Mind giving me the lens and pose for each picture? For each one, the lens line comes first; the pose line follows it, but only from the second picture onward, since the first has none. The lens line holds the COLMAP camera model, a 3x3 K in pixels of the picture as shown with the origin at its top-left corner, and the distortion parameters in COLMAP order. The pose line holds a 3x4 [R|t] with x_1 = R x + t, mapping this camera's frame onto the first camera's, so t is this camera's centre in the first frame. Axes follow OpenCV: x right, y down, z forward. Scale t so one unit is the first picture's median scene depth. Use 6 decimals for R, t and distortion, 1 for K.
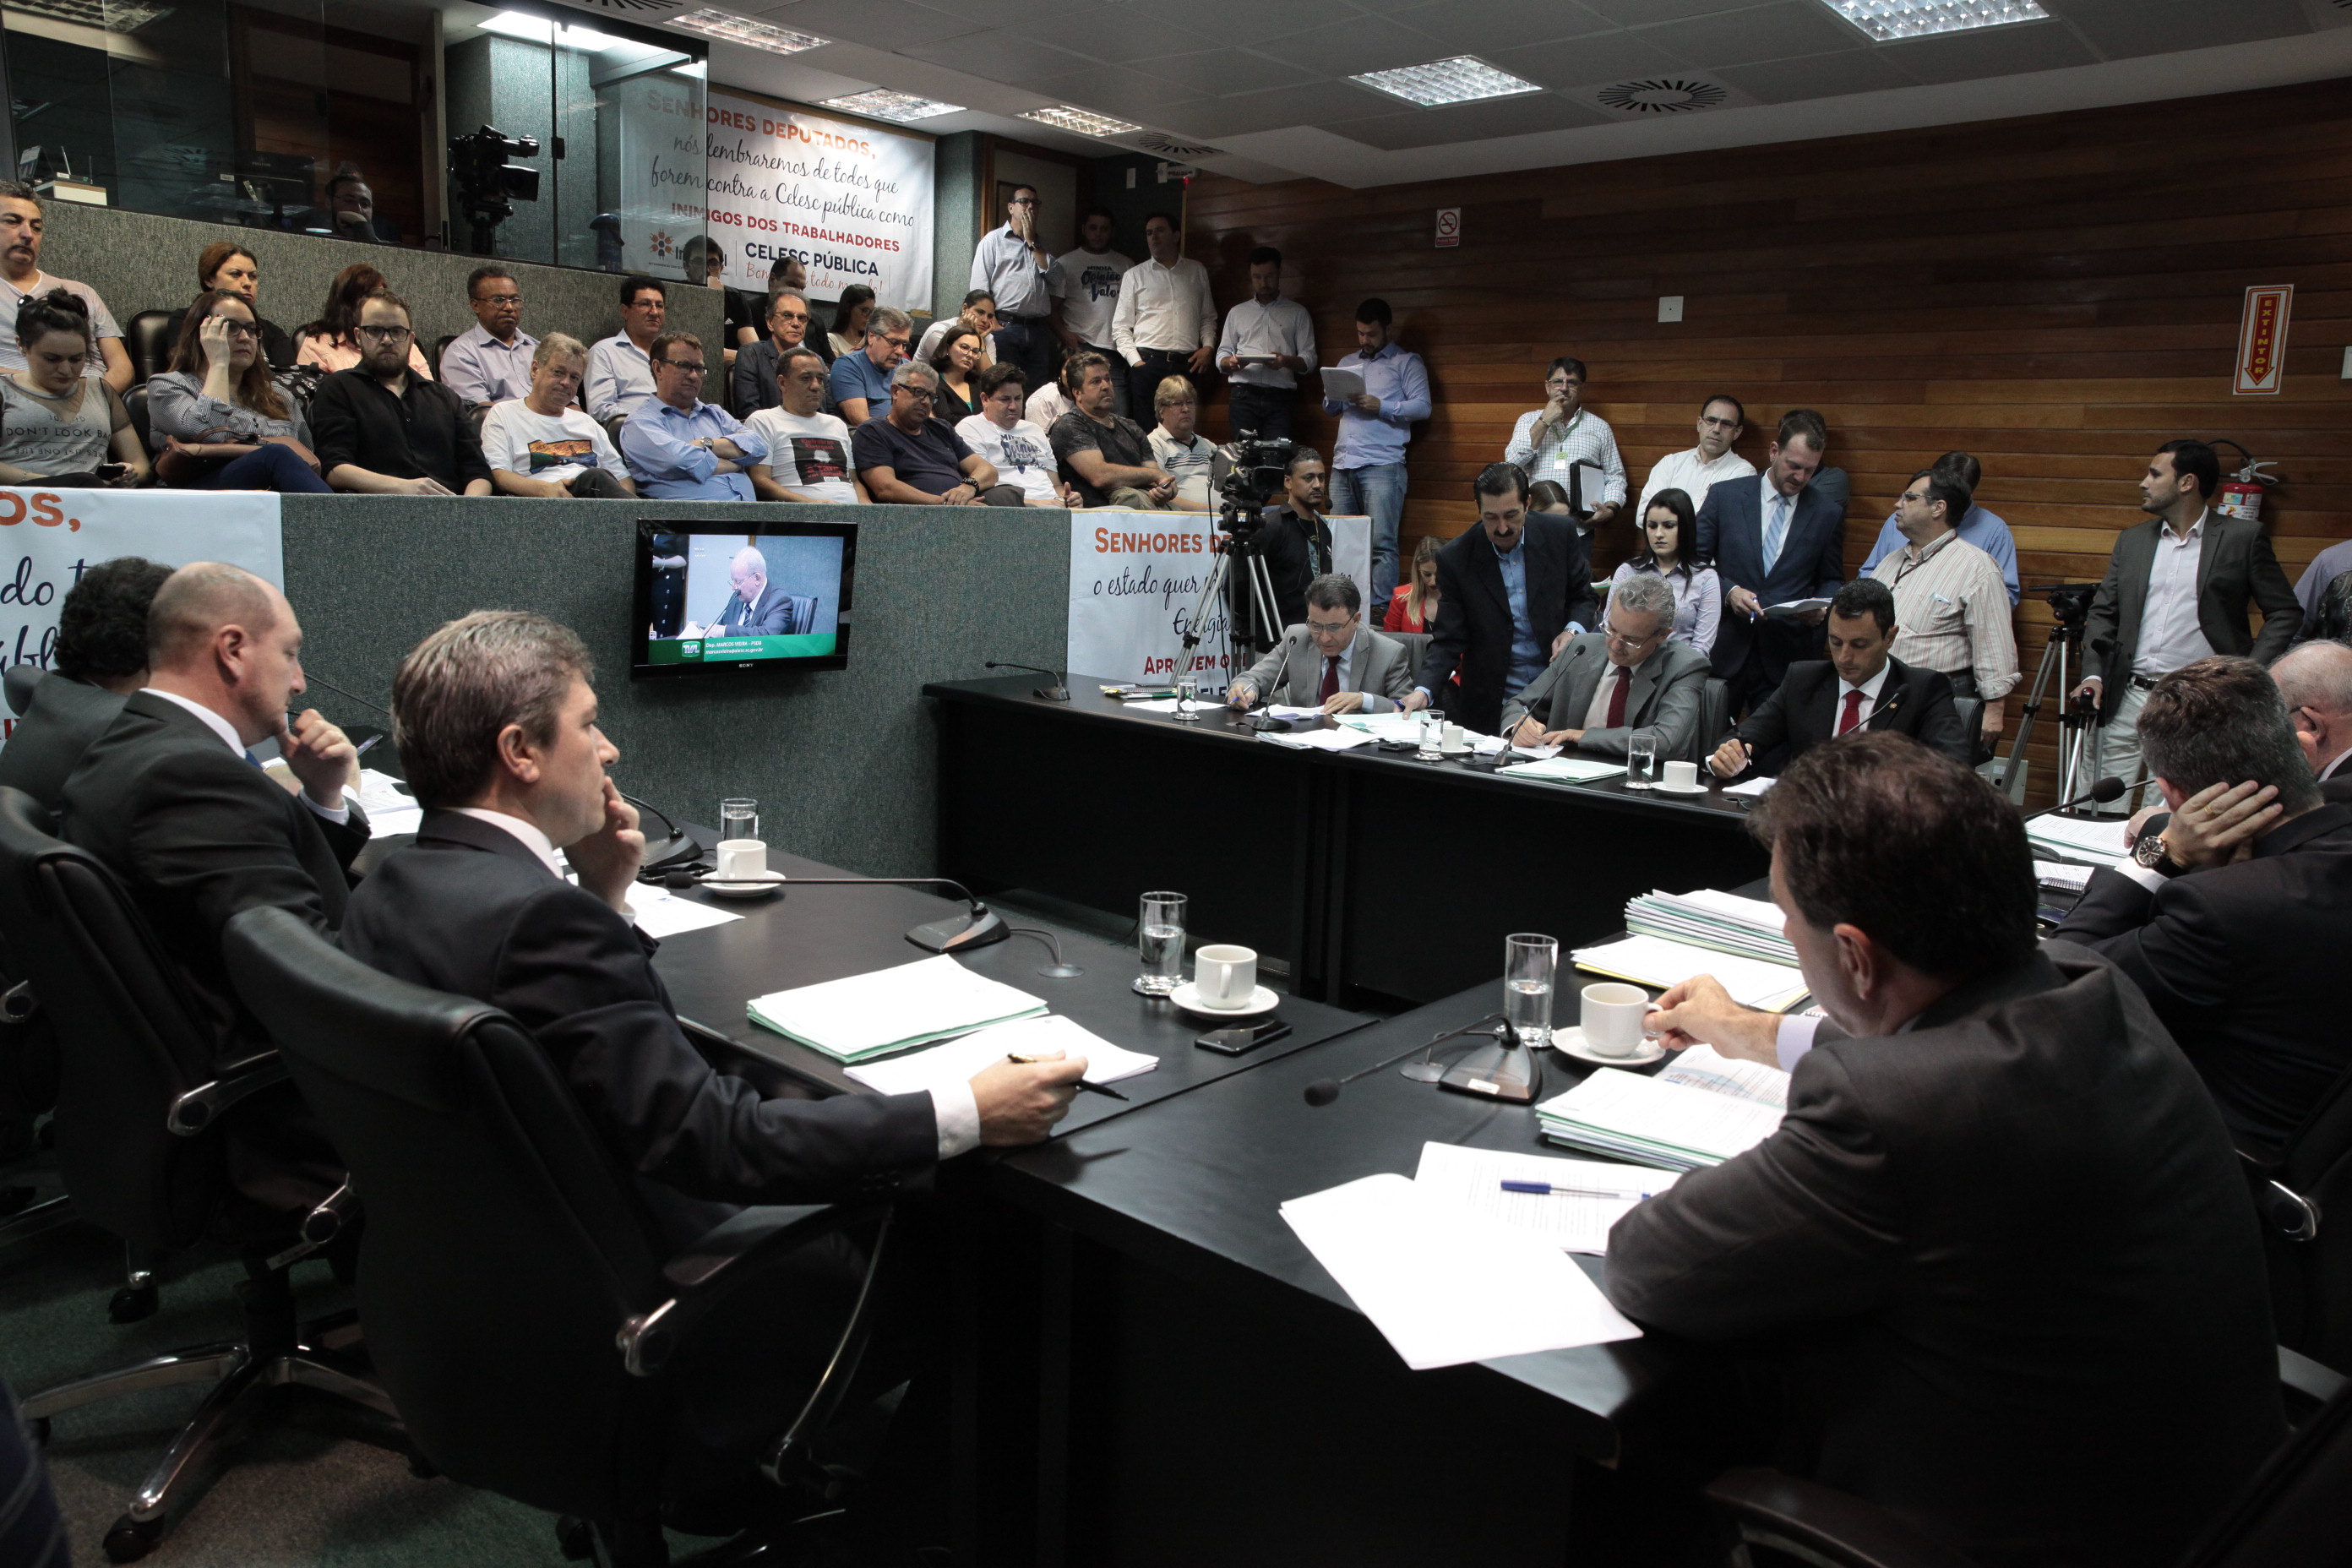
lens RADIAL K [[1601.9, 0, 1172.6], [0, 1601.9, 802.2], [0, 0, 1]] dist [-0.110981, 0.079638]
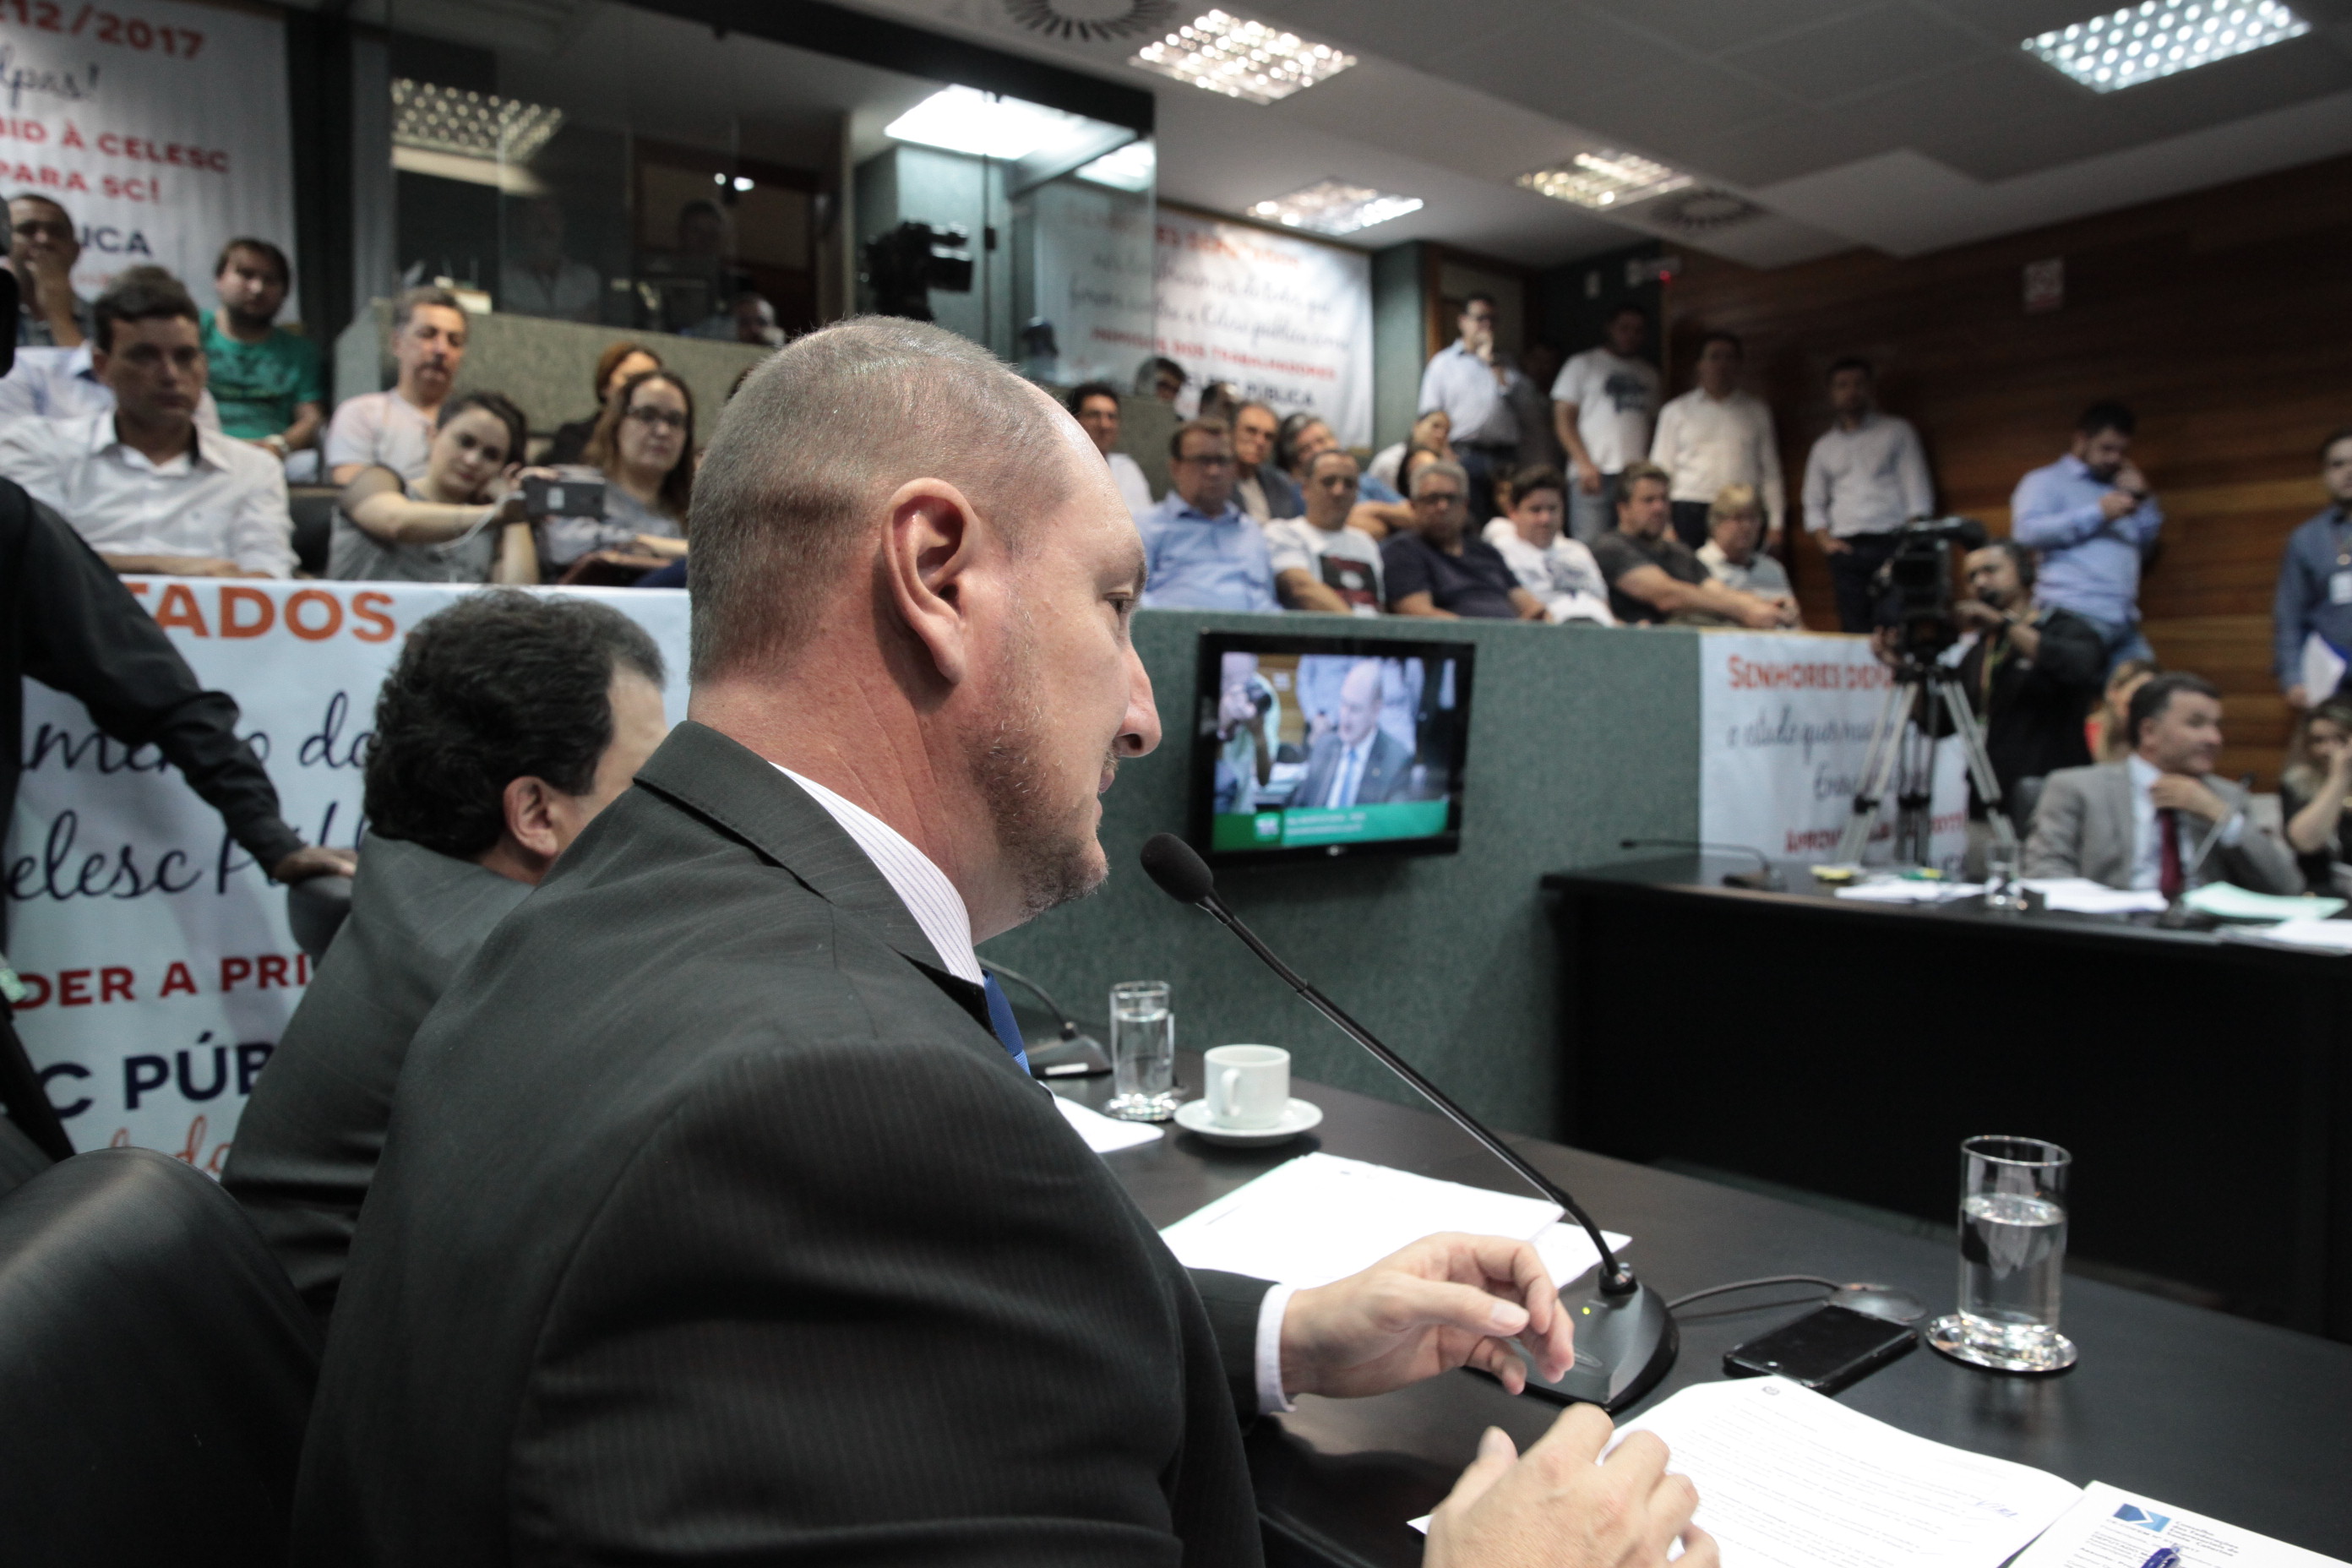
lens RADIAL K [[1601.9, 0, 1182.0], [0, 1601.9, 776.3], [0, 0, 1]] dist [-0.110981, 0.079638]
pose [[0.984458, -0.045424, -0.169644, -0.175932], [0.019744, 0.988474, -0.150100, -0.013304], [0.174507, 0.144417, 0.974008, 0.261715]]
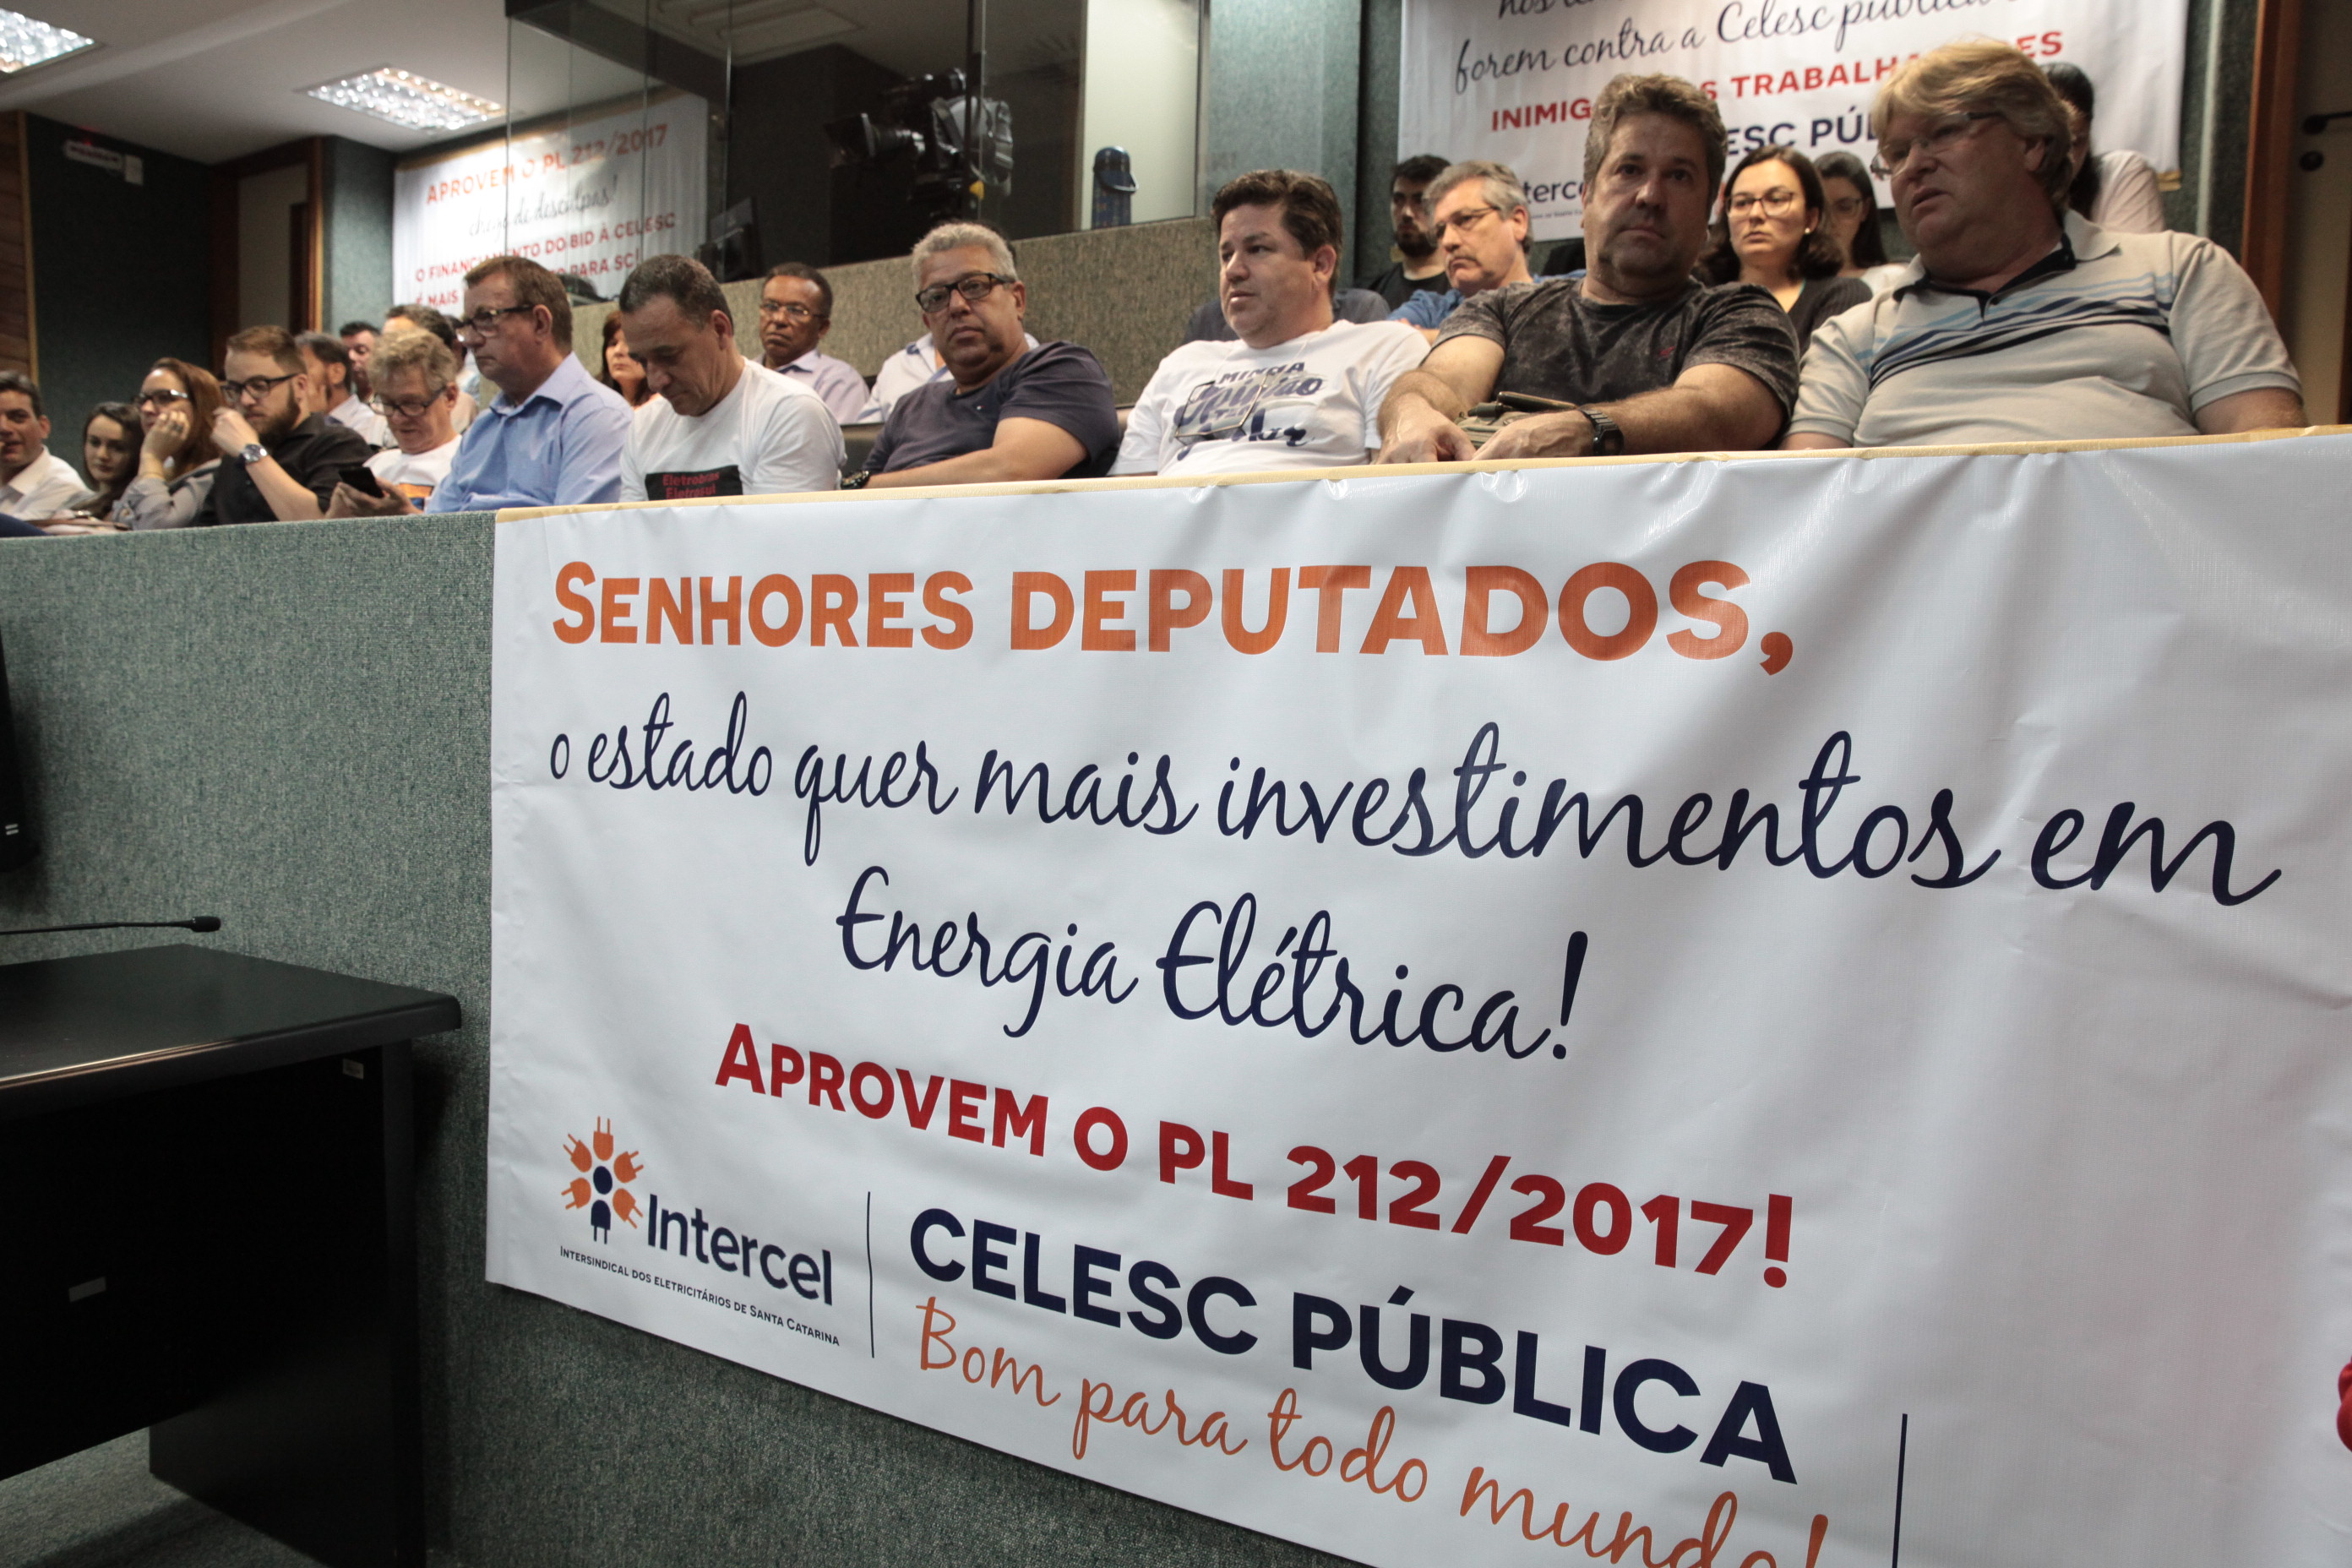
lens RADIAL K [[1565.1, 0, 1187.1], [0, 1565.1, 800.4], [0, 0, 1]] dist [-0.078351, 0.039897]
pose [[0.215216, 0.045535, -0.975504, 0.274411], [-0.200313, 0.979731, 0.001539, -0.152896], [0.955802, 0.195075, 0.219975, 1.067433]]
